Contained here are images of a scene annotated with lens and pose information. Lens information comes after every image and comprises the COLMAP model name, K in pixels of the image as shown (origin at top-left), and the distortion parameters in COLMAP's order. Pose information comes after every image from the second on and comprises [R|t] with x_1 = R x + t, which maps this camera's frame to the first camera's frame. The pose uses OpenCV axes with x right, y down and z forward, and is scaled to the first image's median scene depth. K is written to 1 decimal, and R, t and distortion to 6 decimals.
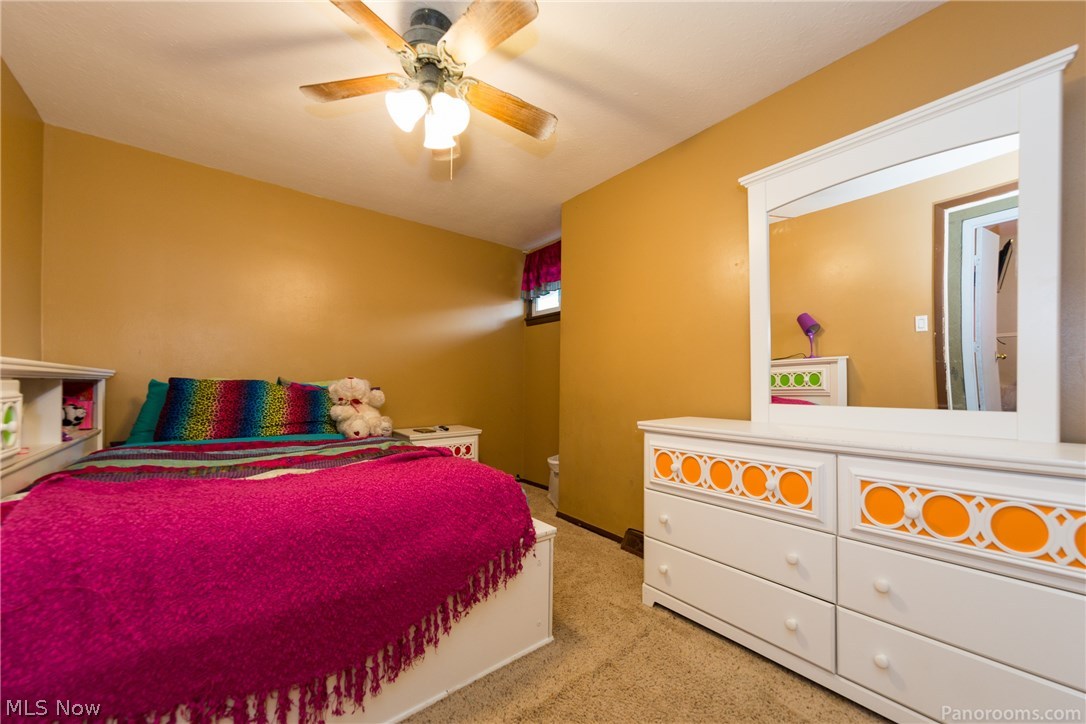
lens RADIAL K [[391.4, 0, 563.2], [0, 391.4, 384.0], [0, 0, 1]] dist [0.000961, 0.000198]
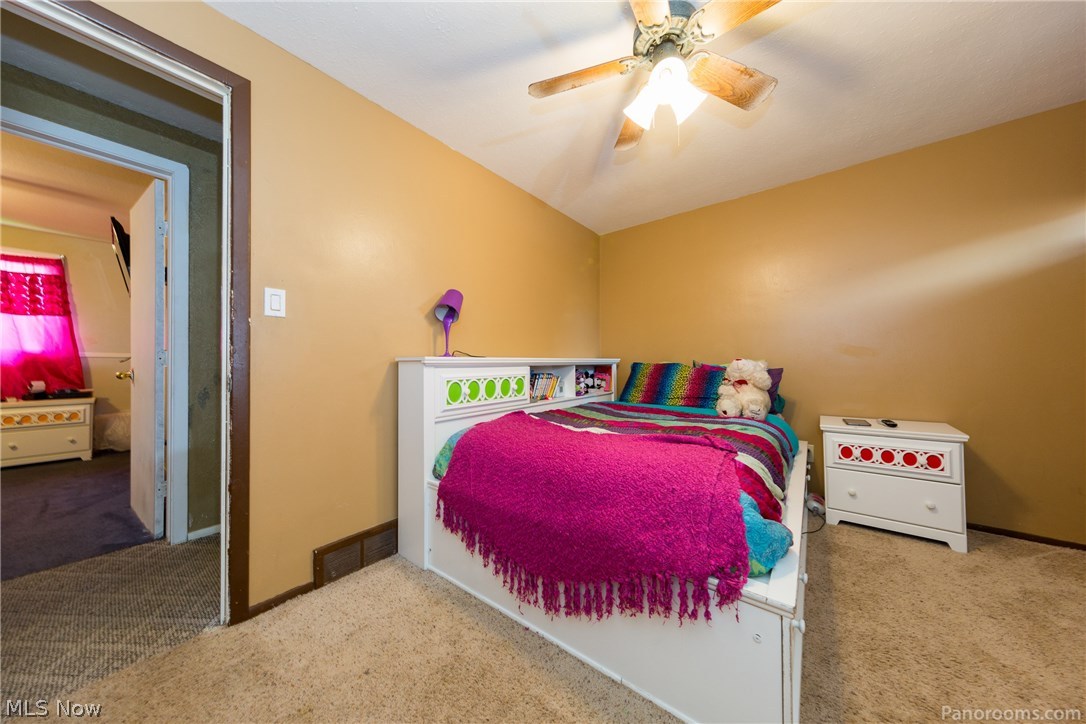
lens RADIAL K [[343.8, 0, 553.1], [0, 343.8, 360.7], [0, 0, 1]] dist [0.001358, 0.000094]
pose [[0.210865, -0.018537, -0.977339, 0.291217], [0.013661, 0.999778, -0.016016, -0.004979], [0.977420, -0.009974, 0.211071, 0.356844]]
